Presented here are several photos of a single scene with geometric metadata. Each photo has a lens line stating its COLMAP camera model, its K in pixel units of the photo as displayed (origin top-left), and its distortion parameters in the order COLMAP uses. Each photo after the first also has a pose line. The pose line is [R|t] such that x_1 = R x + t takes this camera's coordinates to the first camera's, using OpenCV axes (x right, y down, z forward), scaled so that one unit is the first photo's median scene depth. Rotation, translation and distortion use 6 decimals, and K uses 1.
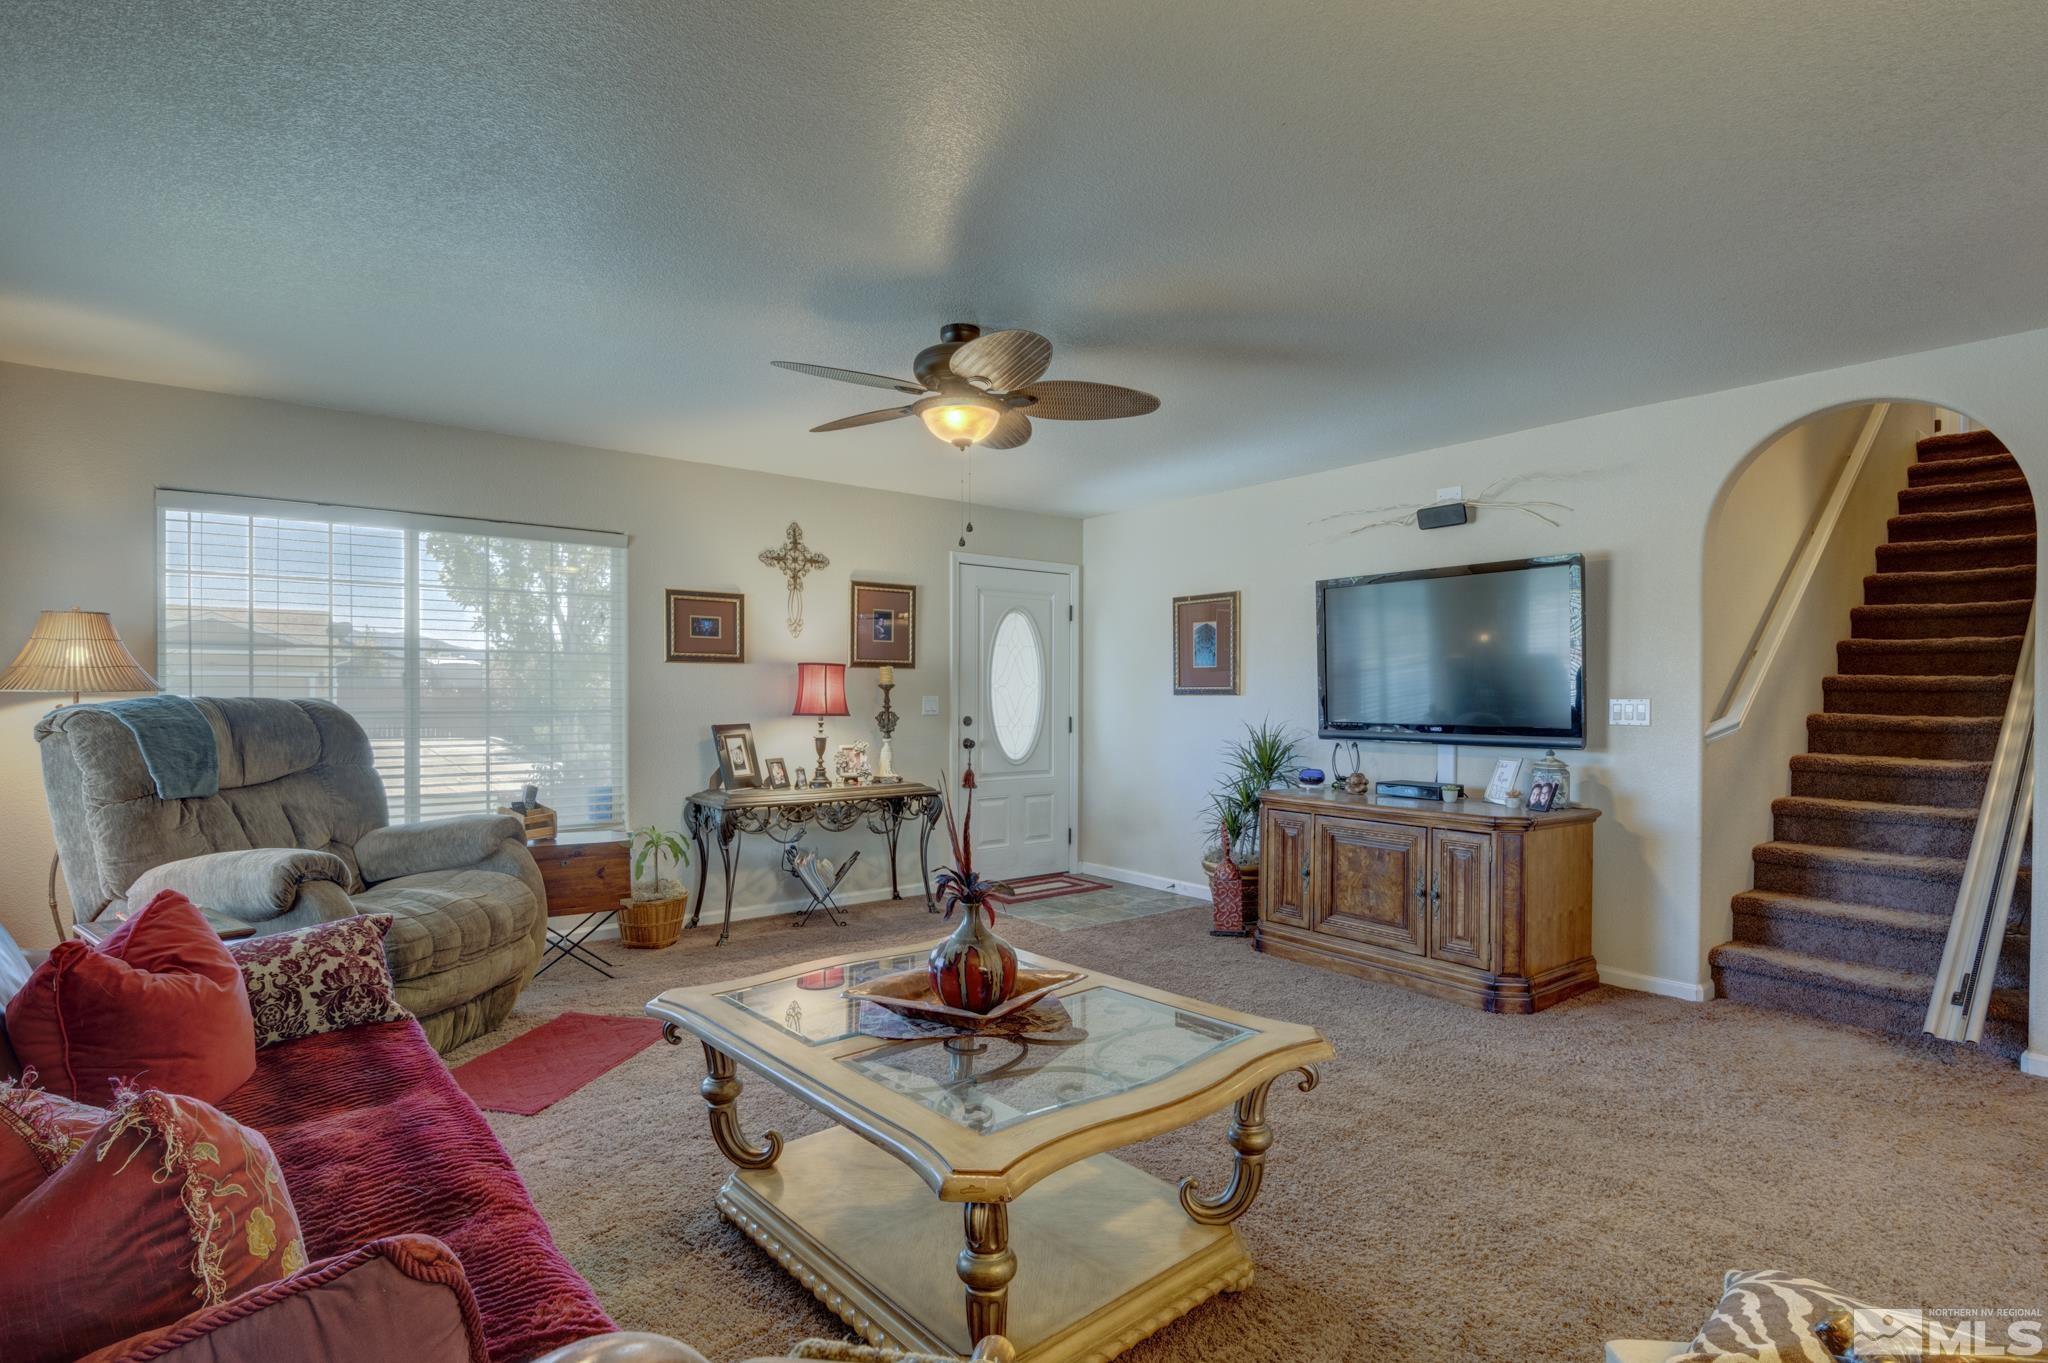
lens RADIAL K [[1032.0, 0, 1023.0], [0, 1032.0, 704.3], [0, 0, 1]] dist [-0.000729, -0.000019]
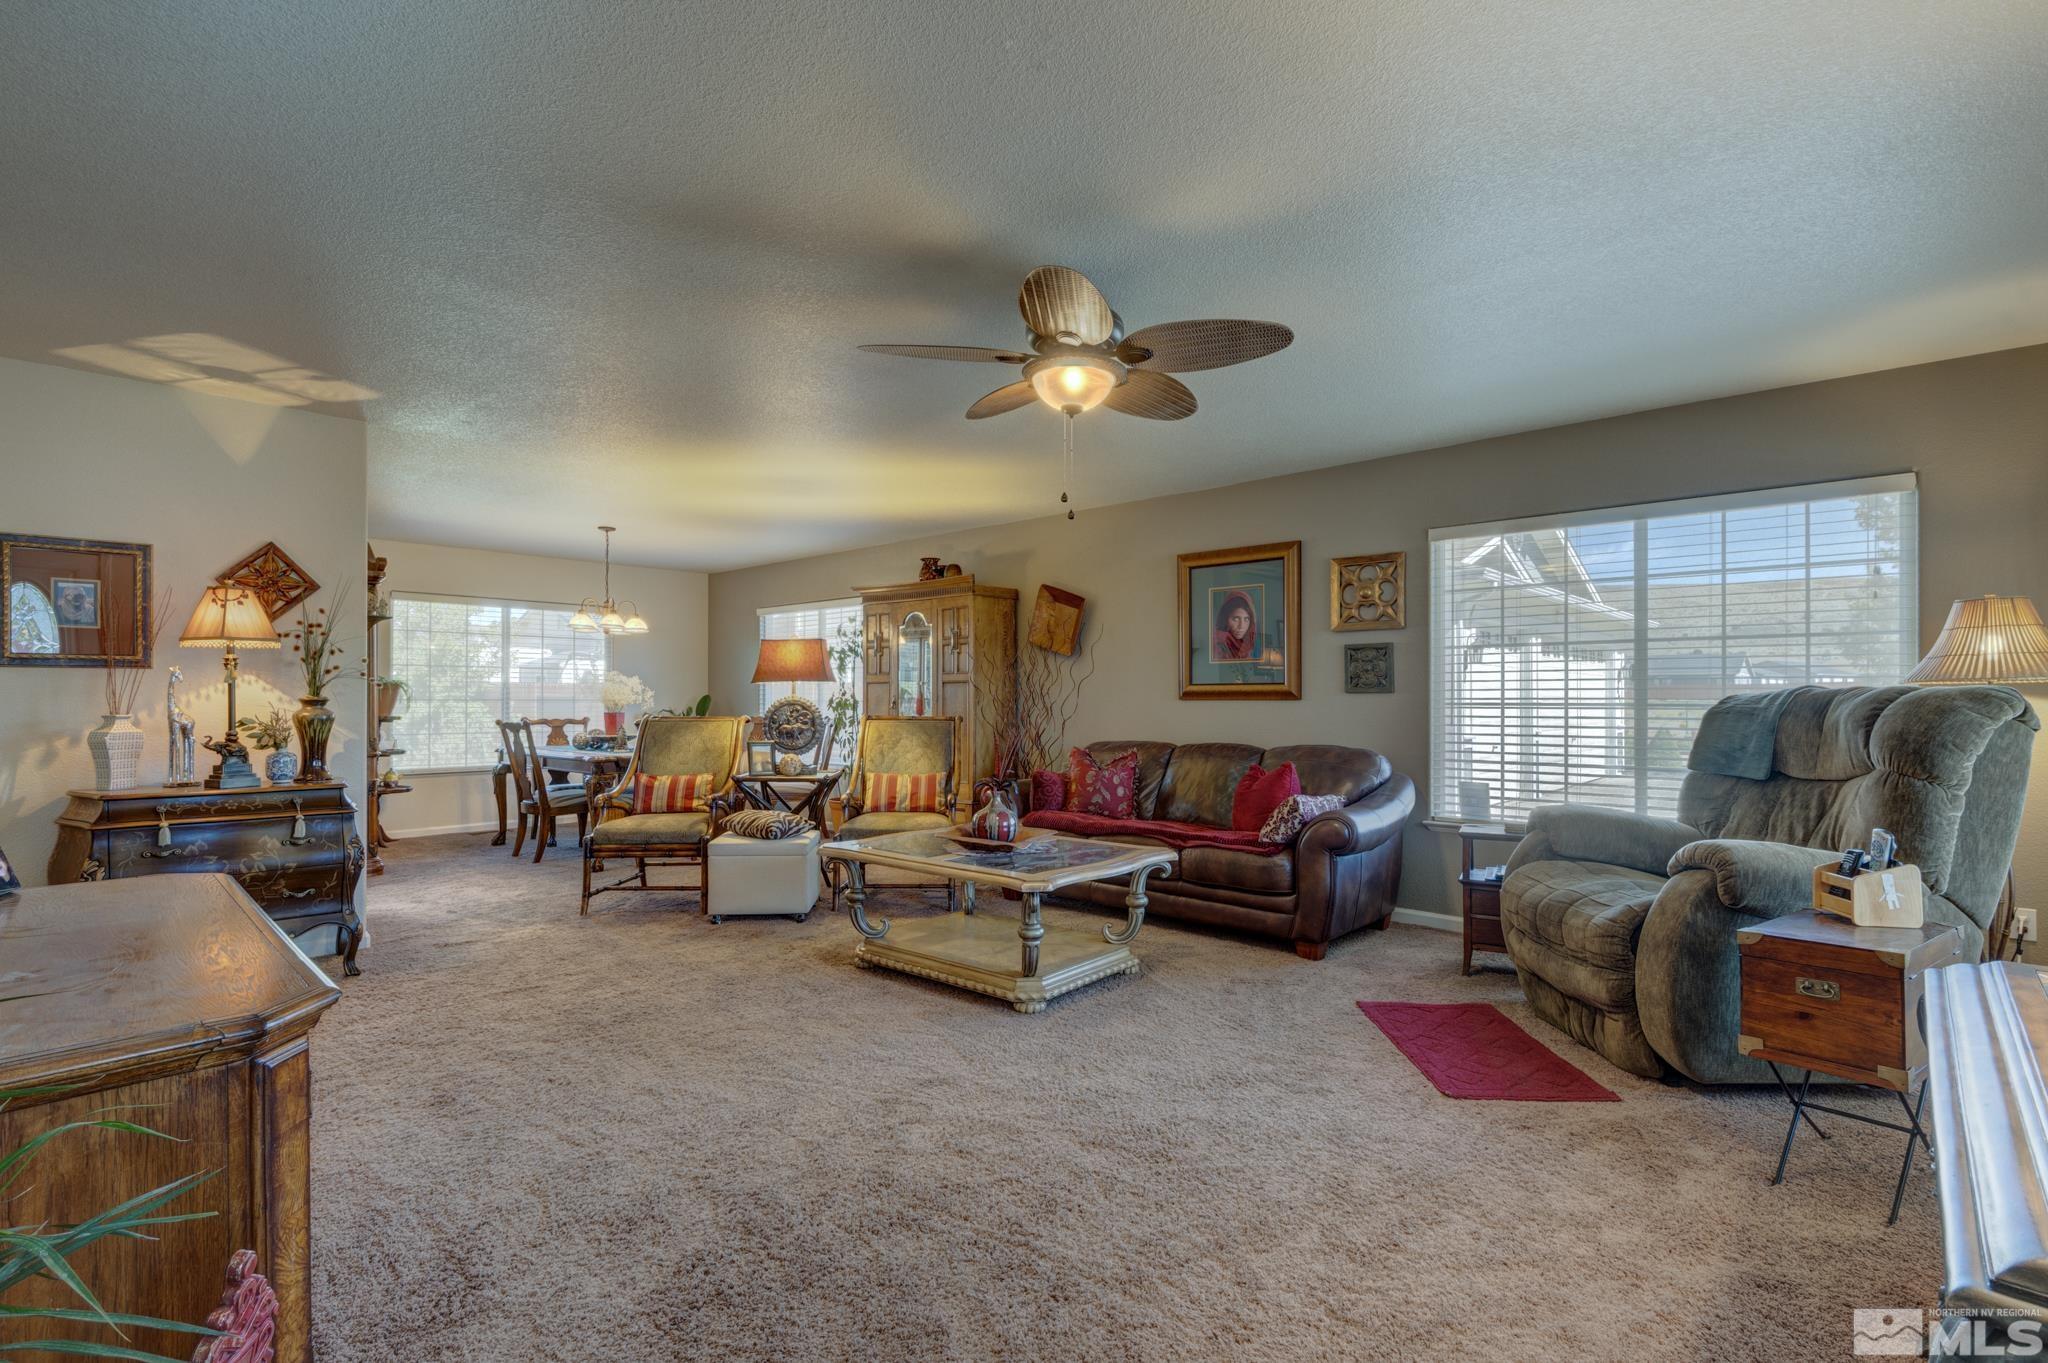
lens RADIAL K [[966.5, 0, 1024.0], [0, 966.5, 681.5], [0, 0, 1]] dist [-0.000248, -0.000040]
pose [[-0.993666, -0.009722, -0.111951, 0.046909], [-0.008374, 0.999887, -0.012500, 0.004738], [0.112060, -0.011484, -0.993635, 1.177778]]
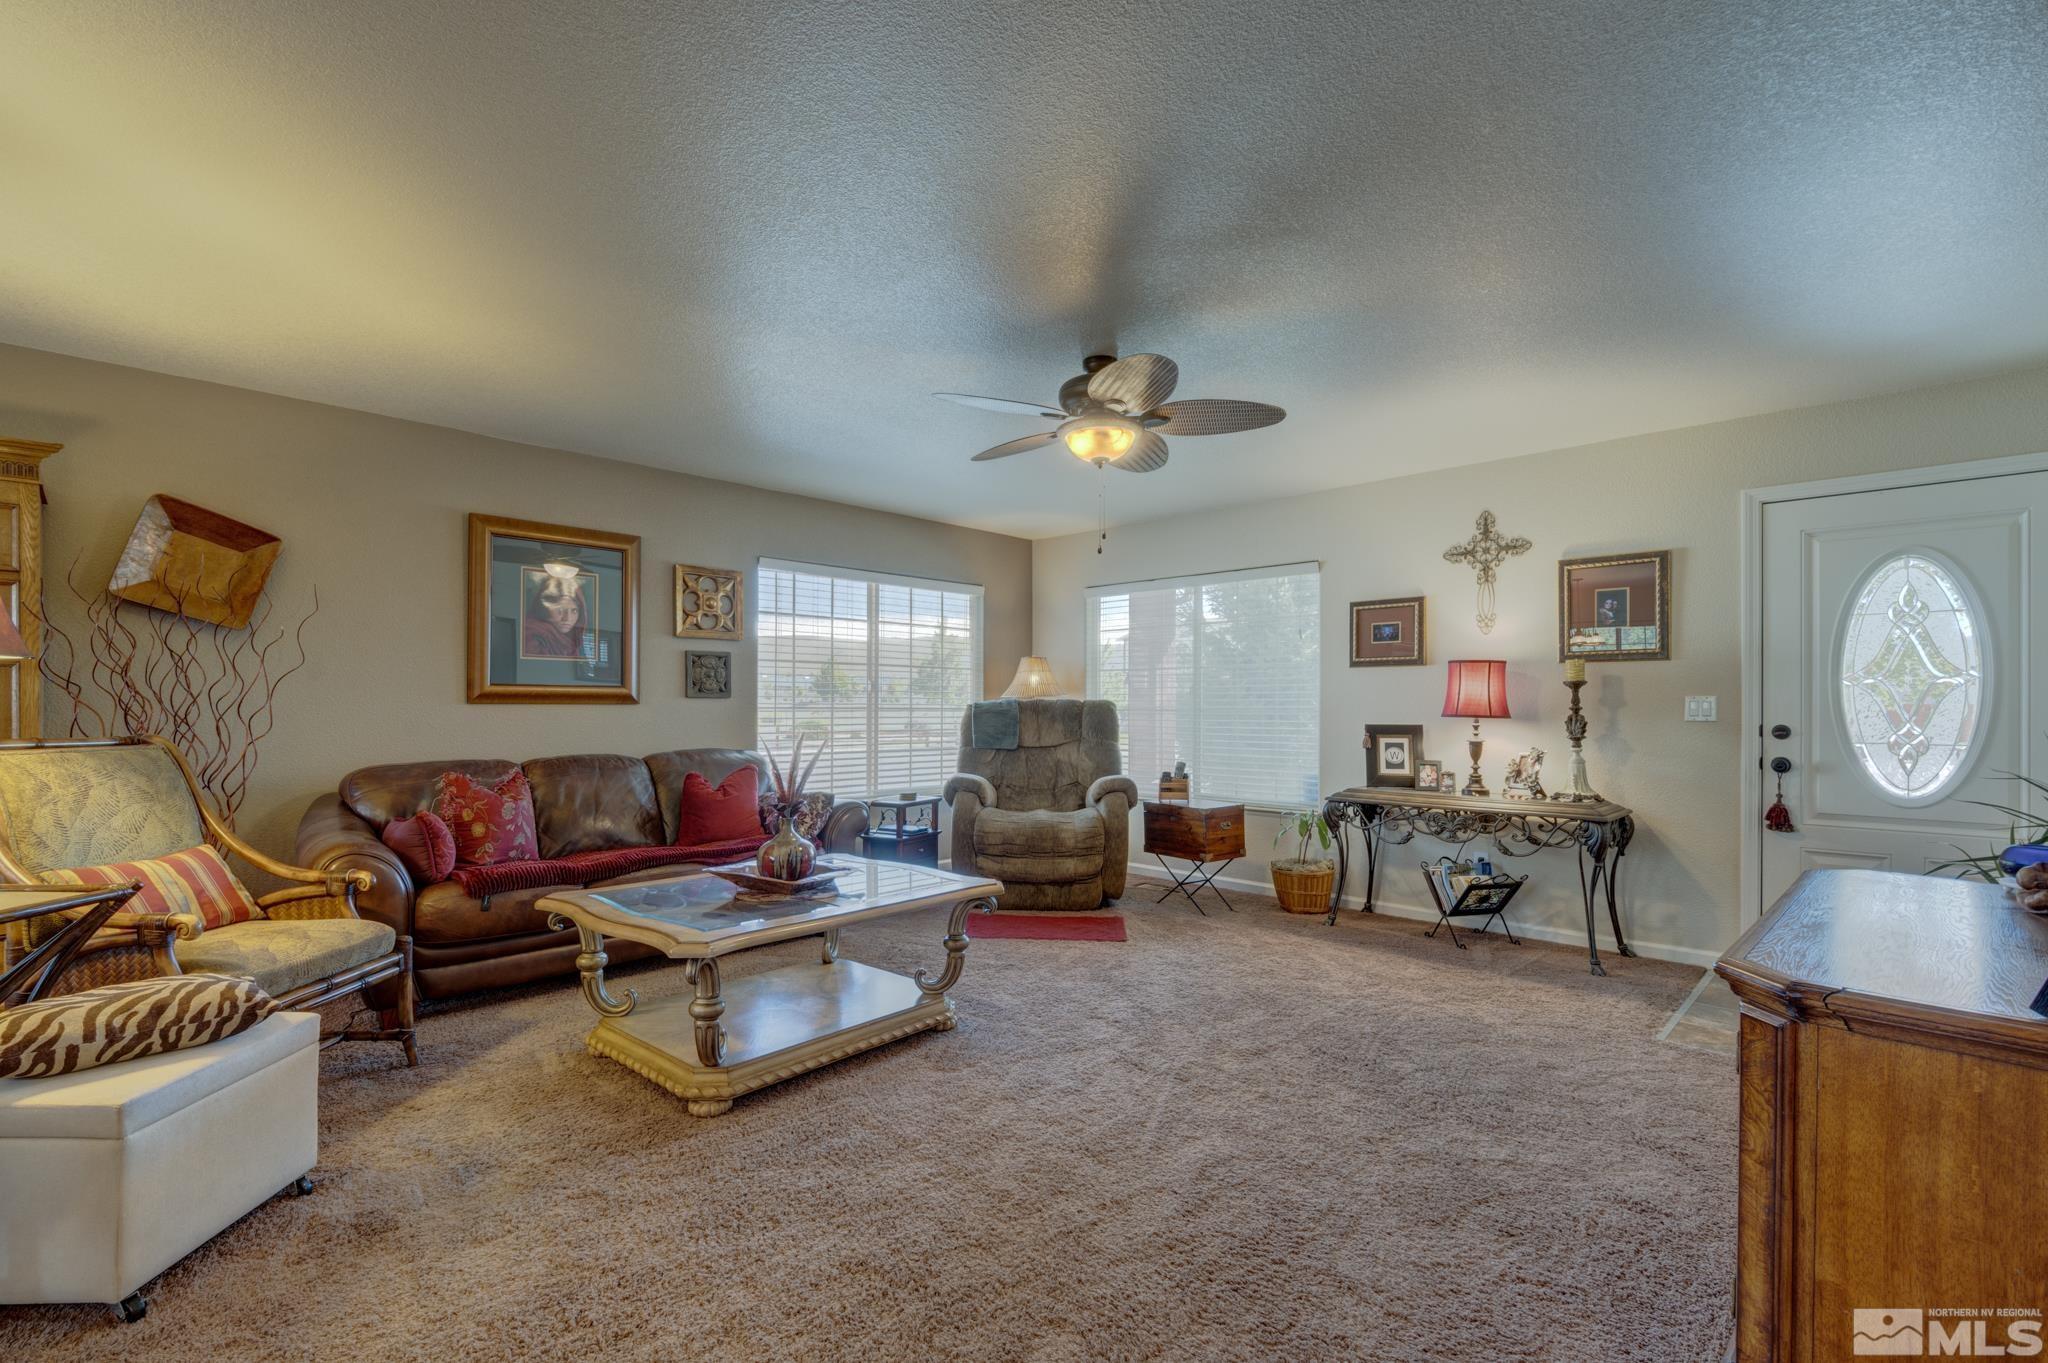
lens RADIAL K [[910.7, 0, 1019.3], [0, 910.7, 703.1], [0, 0, 1]] dist [-0.001648, -0.000962]
pose [[0.095154, -0.007299, -0.995436, 0.570484], [-0.012925, 0.999880, -0.008567, 0.010433], [0.995379, 0.013681, 0.095049, 0.518915]]
